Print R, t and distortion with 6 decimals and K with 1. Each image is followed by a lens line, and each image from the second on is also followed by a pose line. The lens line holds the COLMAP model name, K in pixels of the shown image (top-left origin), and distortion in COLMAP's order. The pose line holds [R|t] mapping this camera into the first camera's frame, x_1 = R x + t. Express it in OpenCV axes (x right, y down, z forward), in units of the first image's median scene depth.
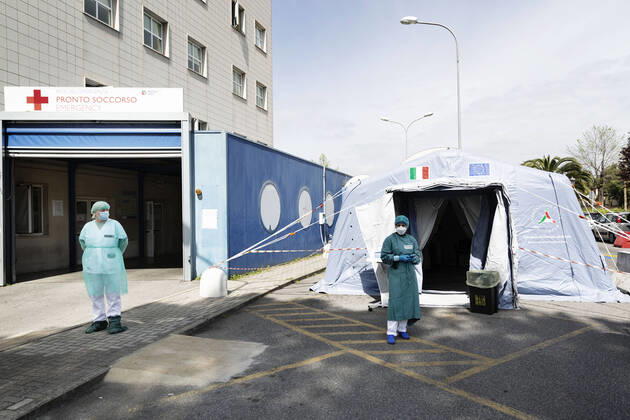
lens RADIAL K [[432.3, 0, 315.0], [0, 432.3, 210.0], [0, 0, 1]] dist [-0.000641, -0.000743]
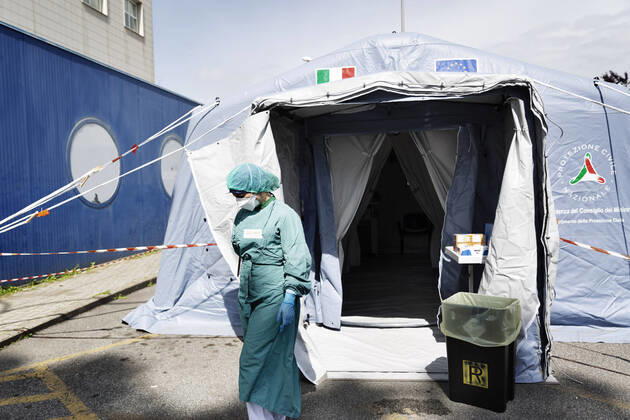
lens RADIAL K [[577.0, 0, 315.0], [0, 577.0, 210.0], [0, 0, 1]] dist [-0.002514, 0.000106]
pose [[0.984370, -0.013961, 0.175558, 0.117871], [0.003108, 0.998075, 0.061944, 0.020166], [-0.176085, -0.060430, 0.982518, 0.413986]]
